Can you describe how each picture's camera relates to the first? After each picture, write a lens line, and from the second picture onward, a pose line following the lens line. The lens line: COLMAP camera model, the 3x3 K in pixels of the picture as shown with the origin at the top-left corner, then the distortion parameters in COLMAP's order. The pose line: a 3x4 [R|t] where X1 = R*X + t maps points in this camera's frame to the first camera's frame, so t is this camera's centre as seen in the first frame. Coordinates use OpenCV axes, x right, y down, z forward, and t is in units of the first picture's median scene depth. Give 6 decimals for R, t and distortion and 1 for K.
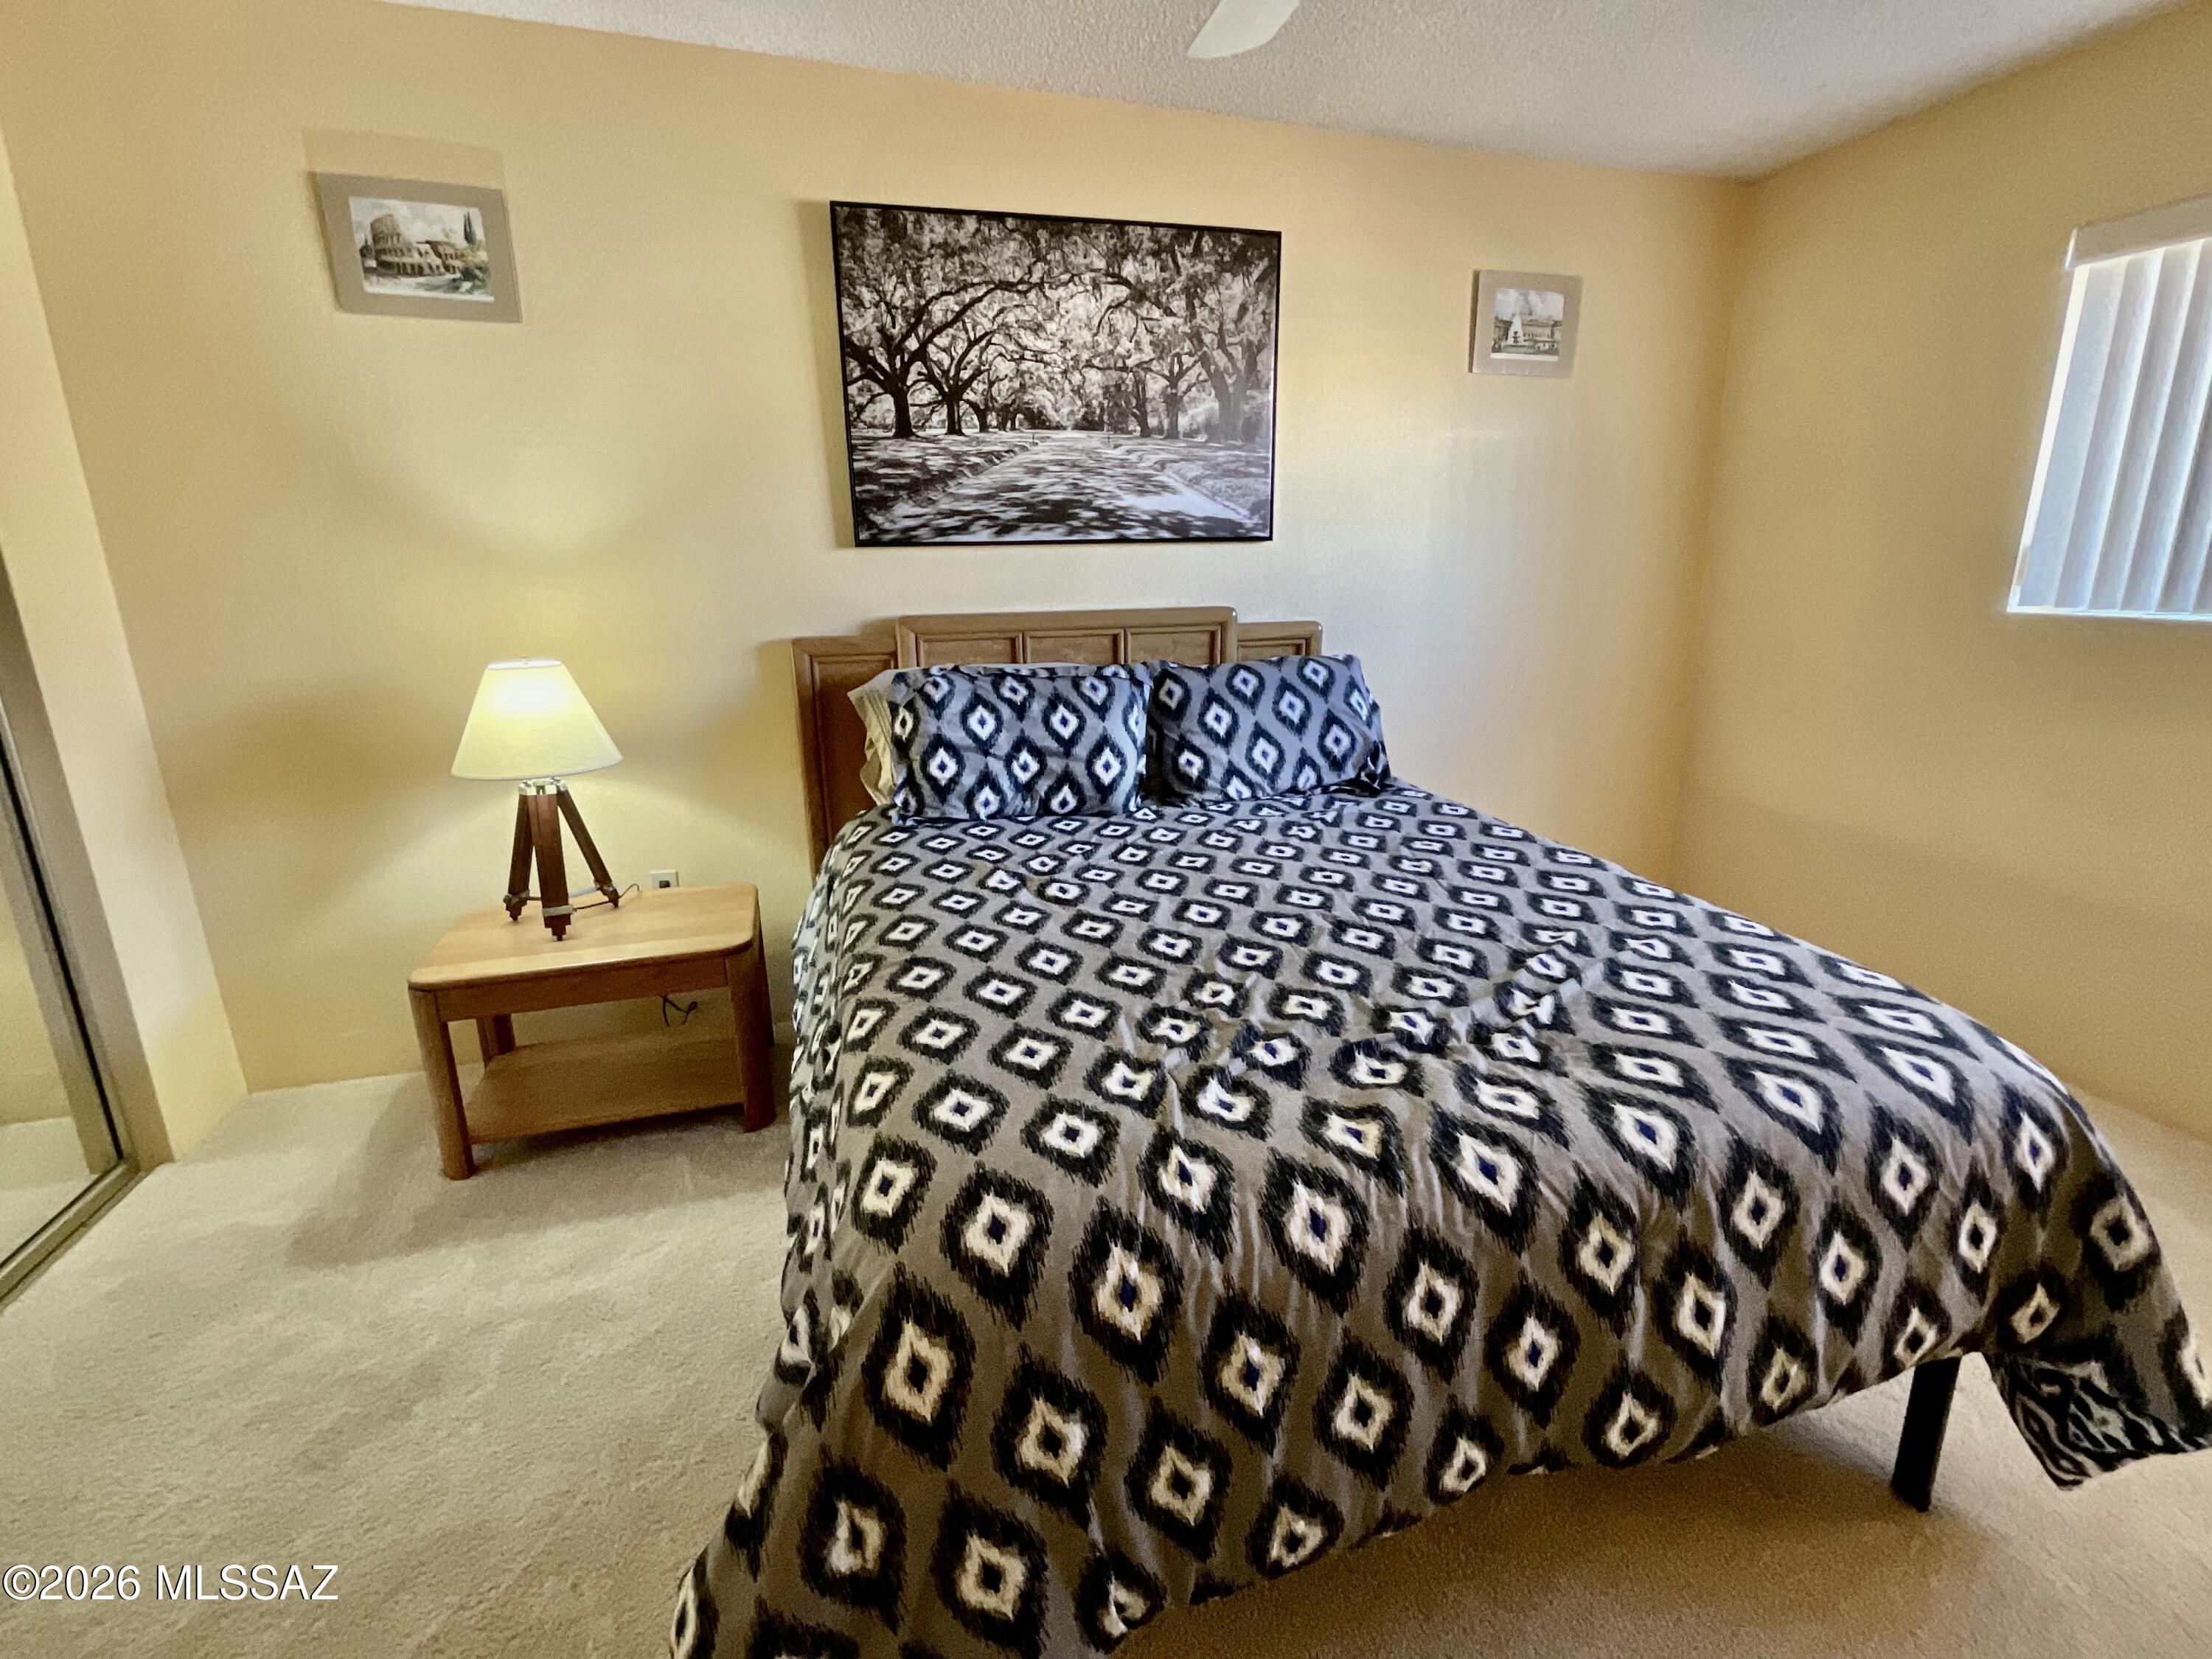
lens RADIAL K [[1035.6, 0, 1111.0], [0, 1035.6, 820.8], [0, 0, 1]] dist [-0.006130, 0.000611]
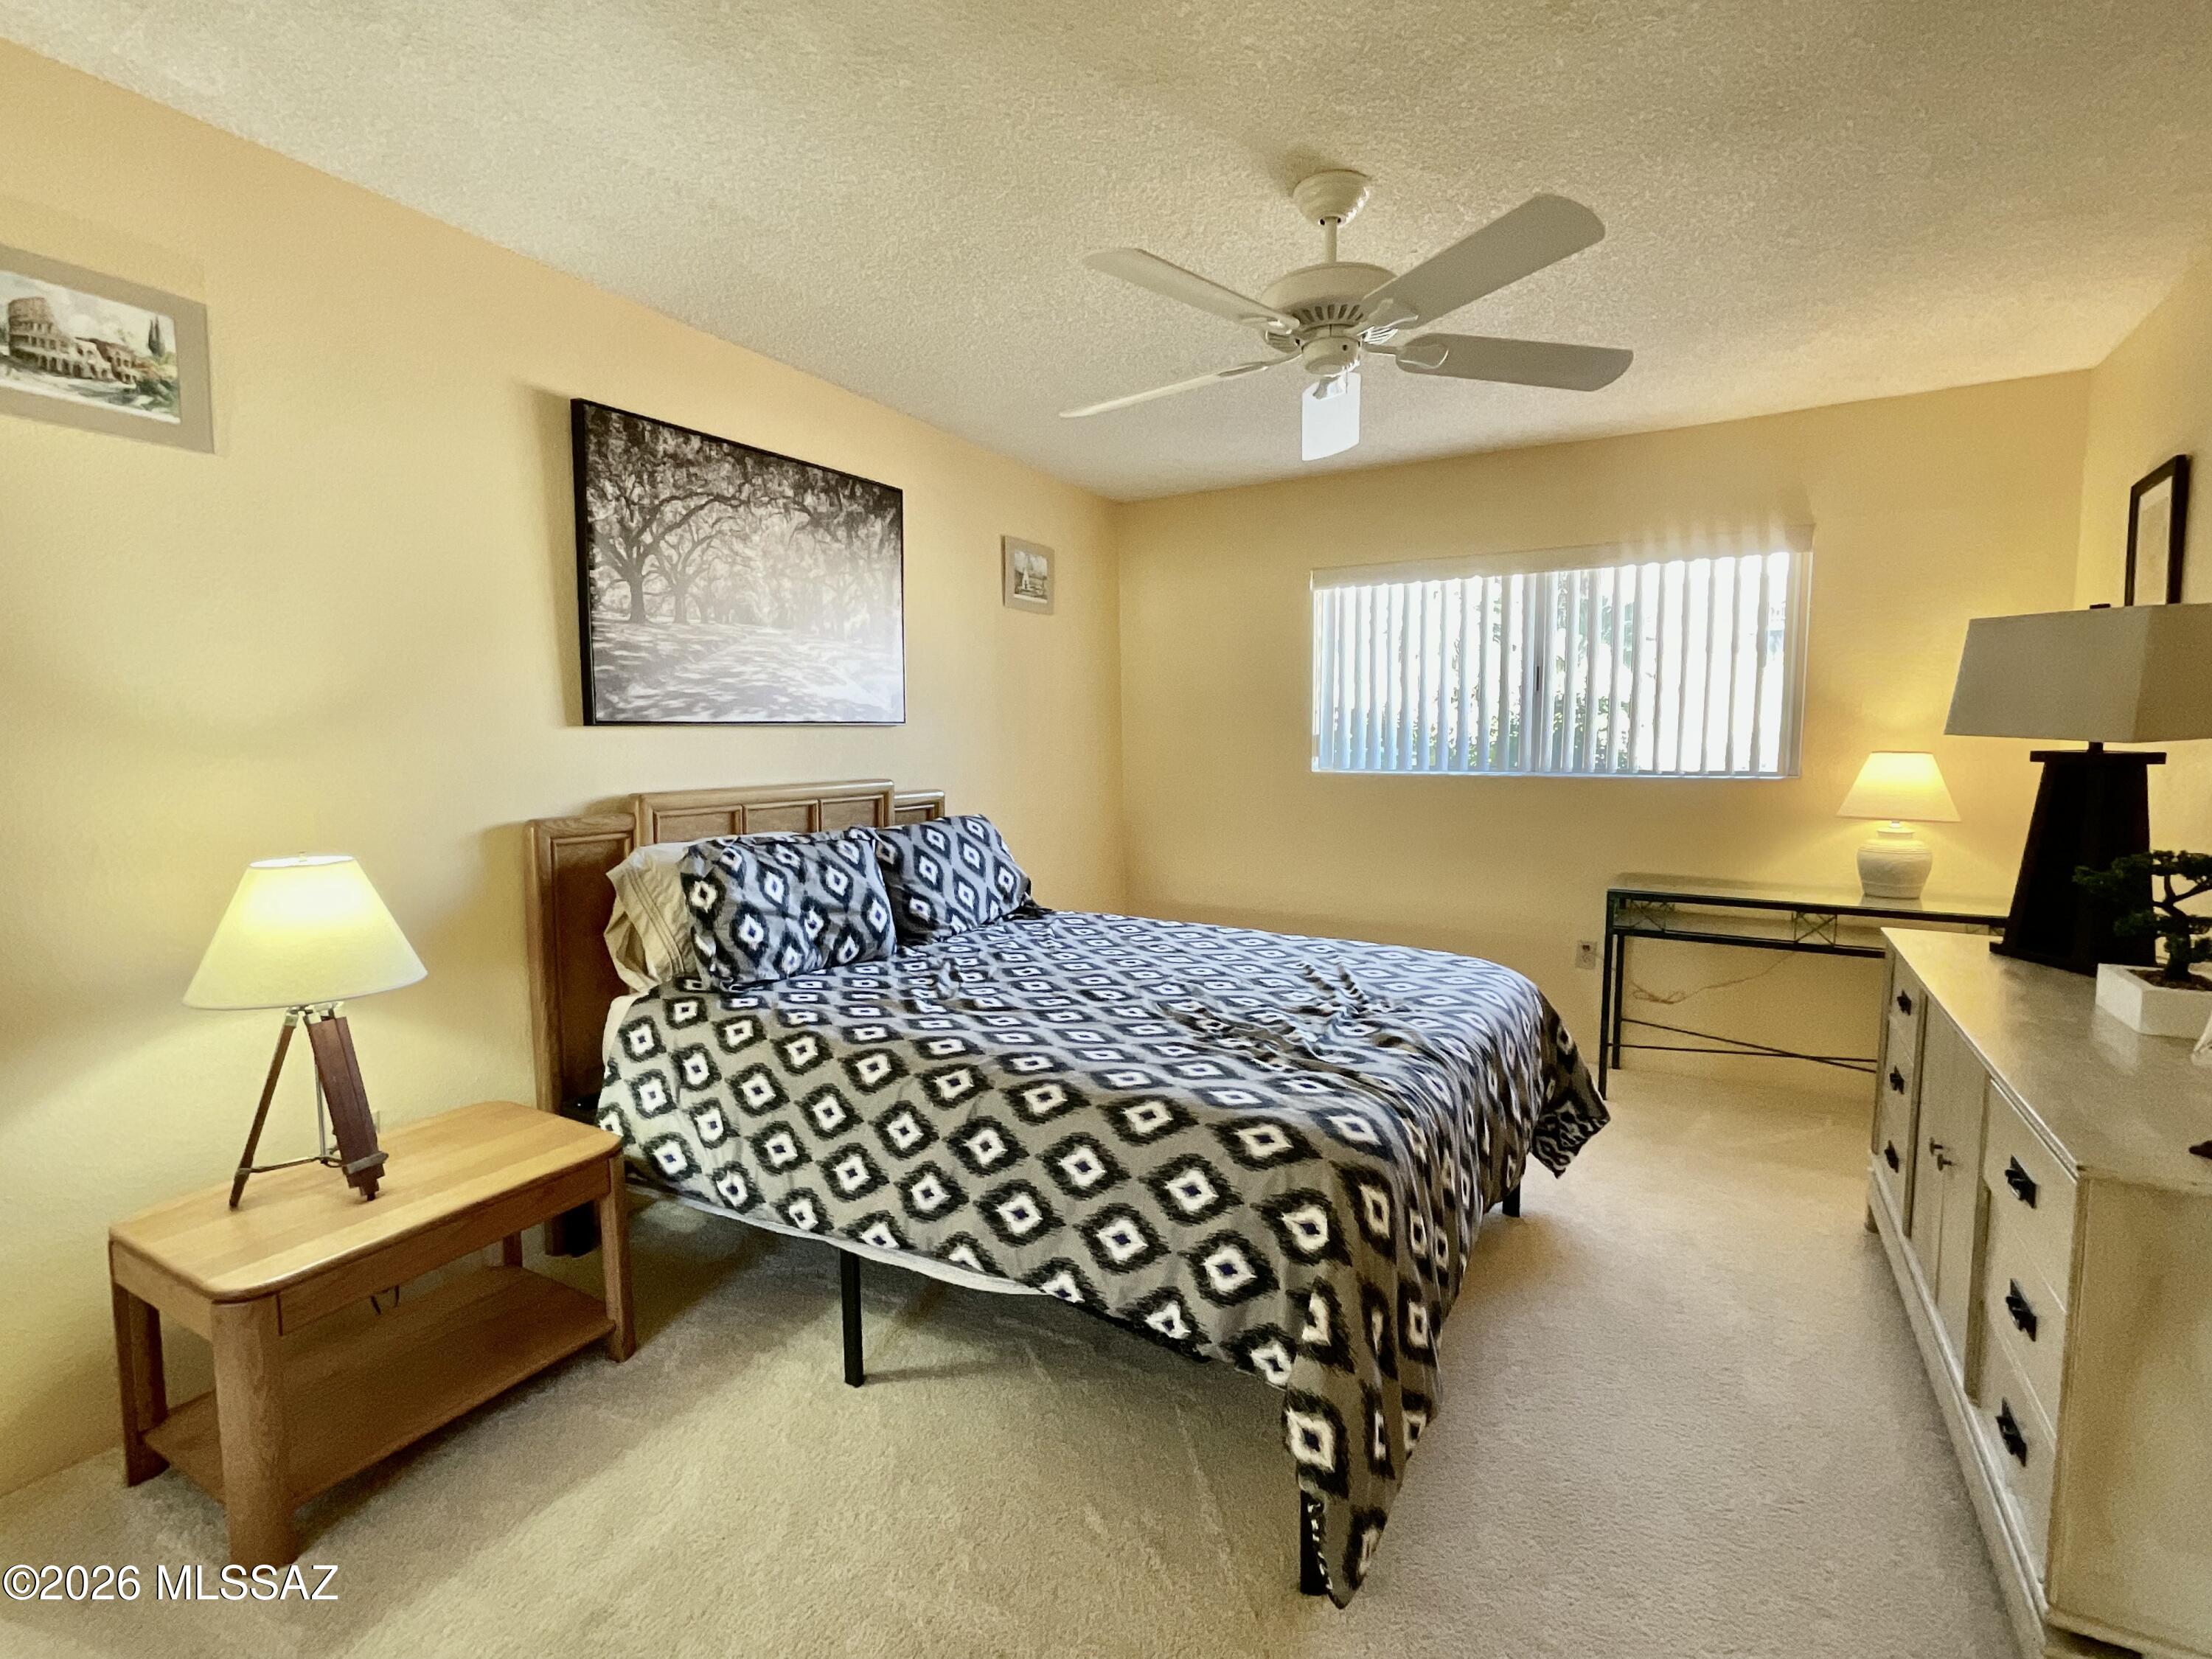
lens RADIAL K [[1035.6, 0, 1117.0], [0, 1035.6, 818.6], [0, 0, 1]] dist [-0.006130, 0.000611]
pose [[0.719172, -0.047188, 0.693228, -0.597694], [0.165288, 0.980670, -0.104720, 0.005535], [-0.674887, 0.189894, 0.713070, -0.013105]]
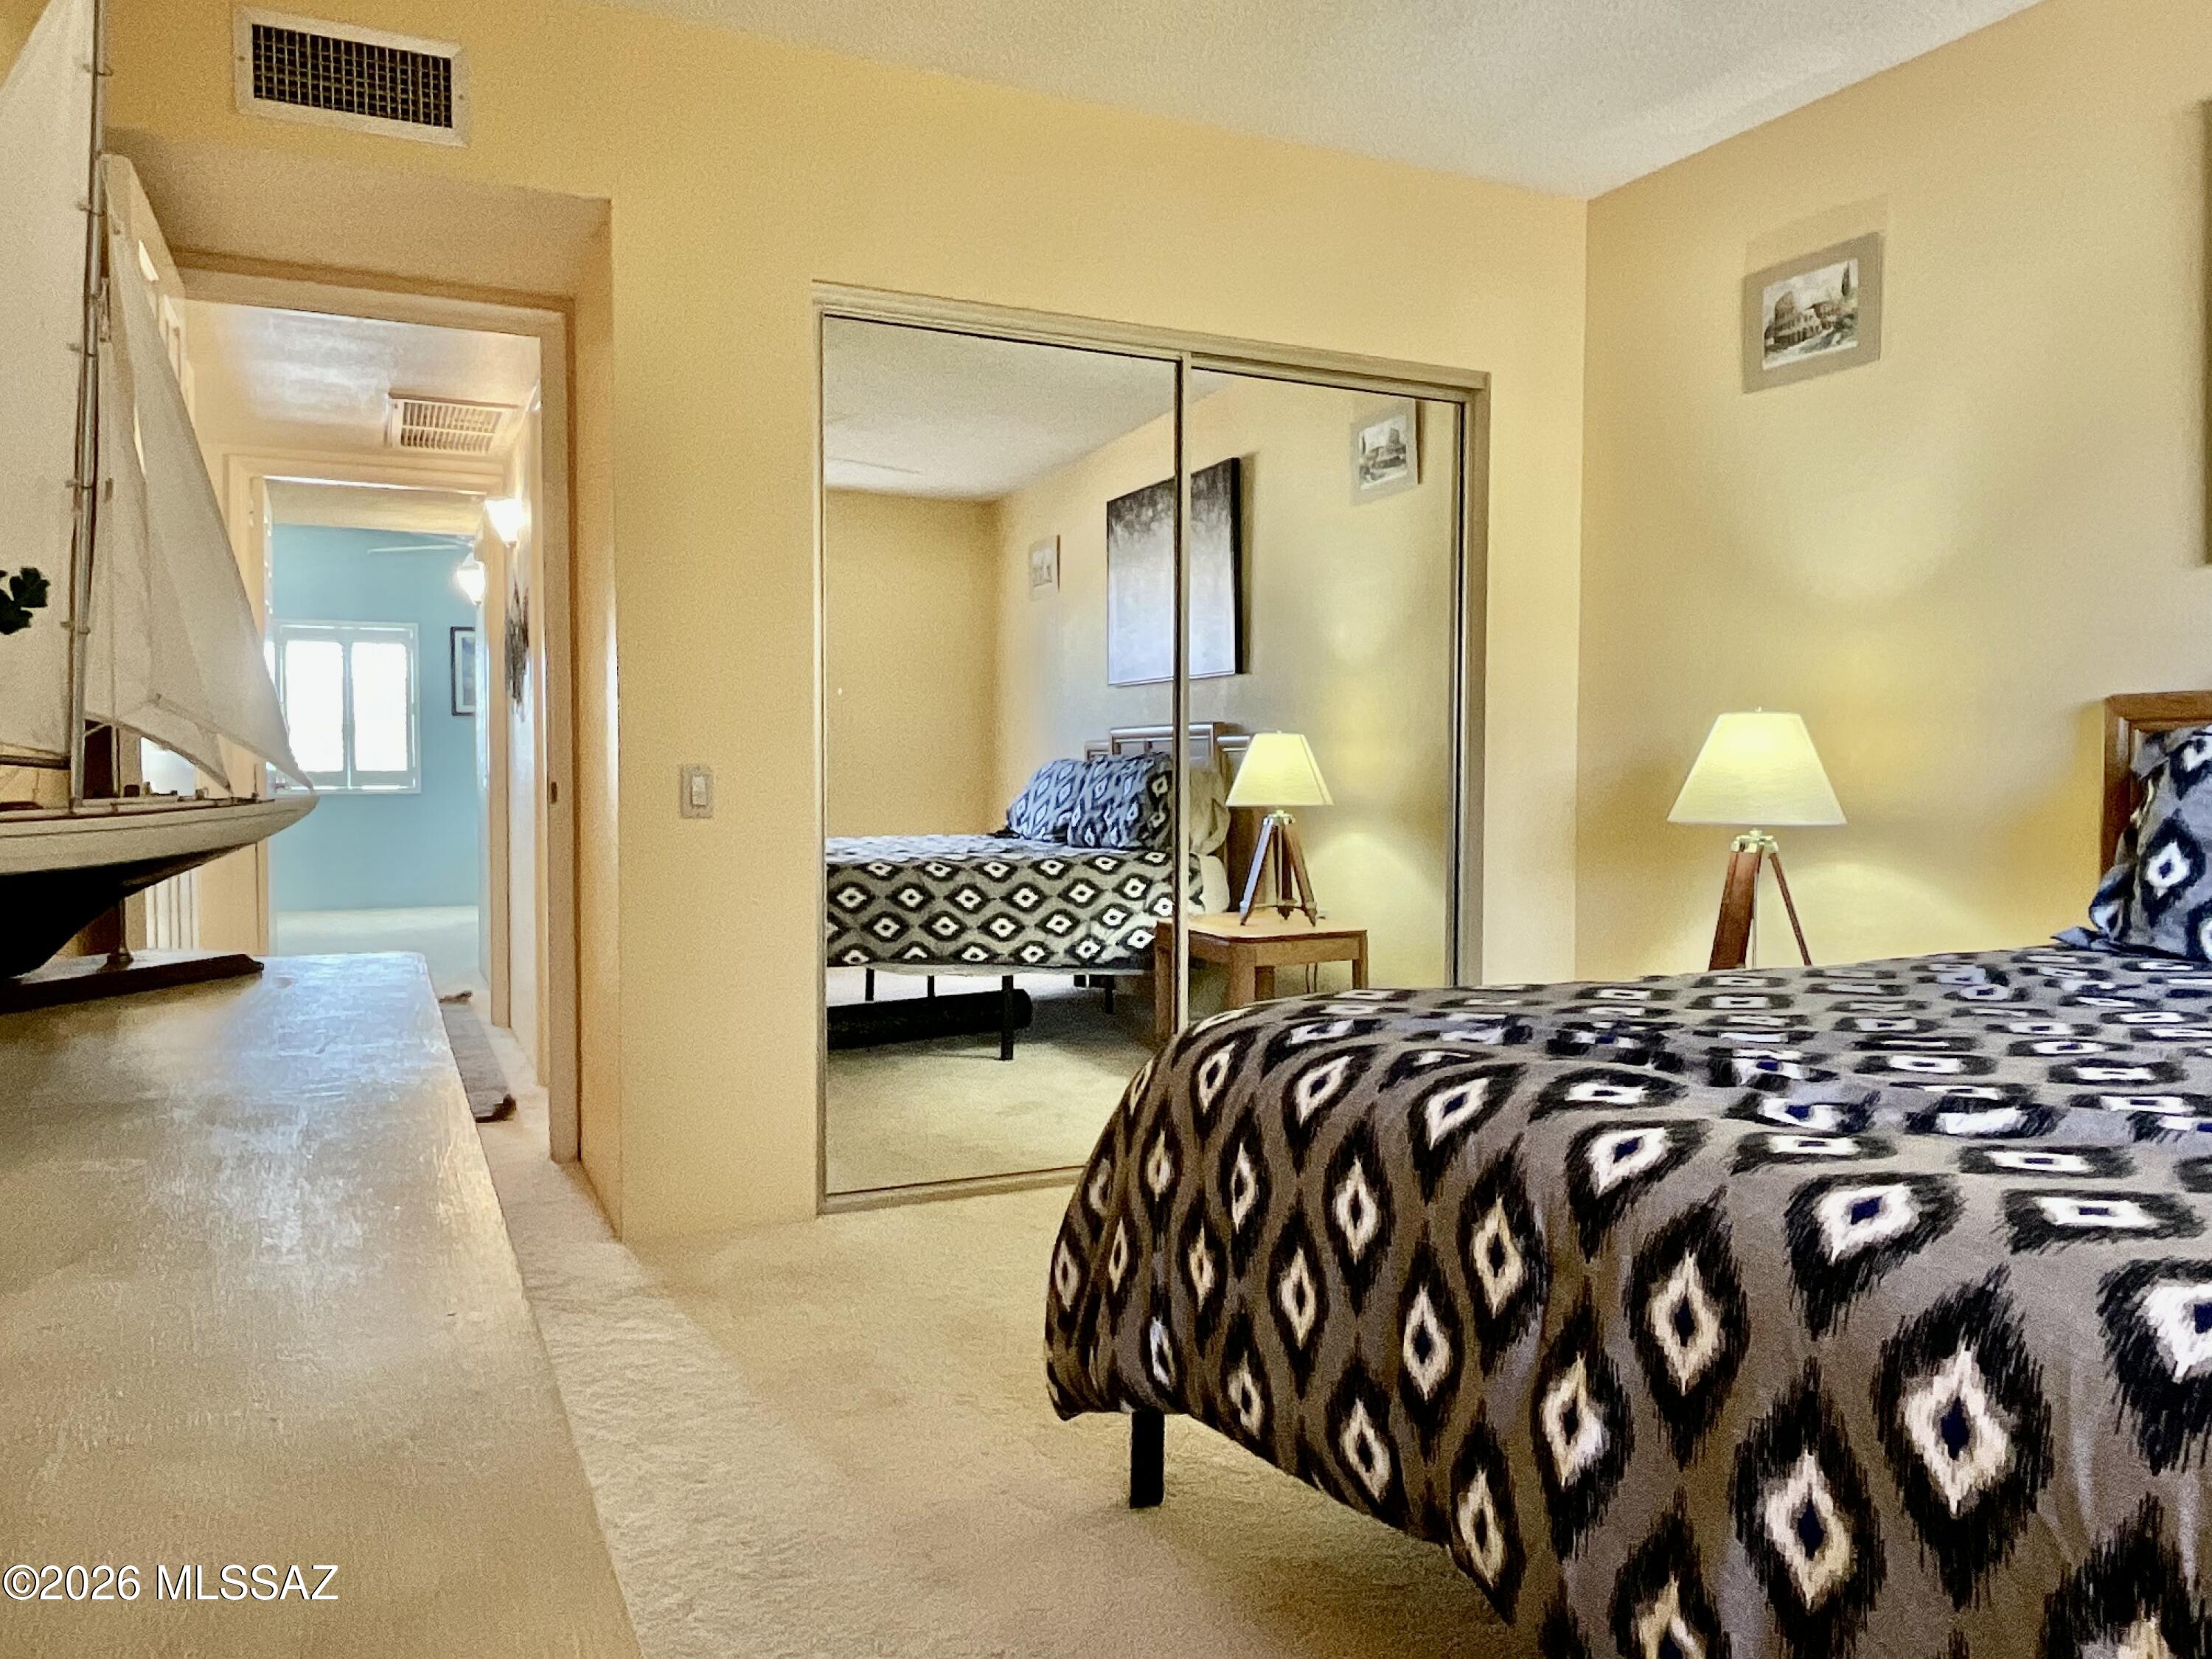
lens RADIAL K [[1623.4, 0, 1112.0], [0, 1623.4, 834.0], [0, 0, 1]] dist [-0.001327, -0.005236]
pose [[0.160459, 0.048749, -0.985838, 0.723628], [-0.249944, 0.968234, 0.007197, 0.083024], [0.954872, 0.245249, 0.167546, 0.193057]]
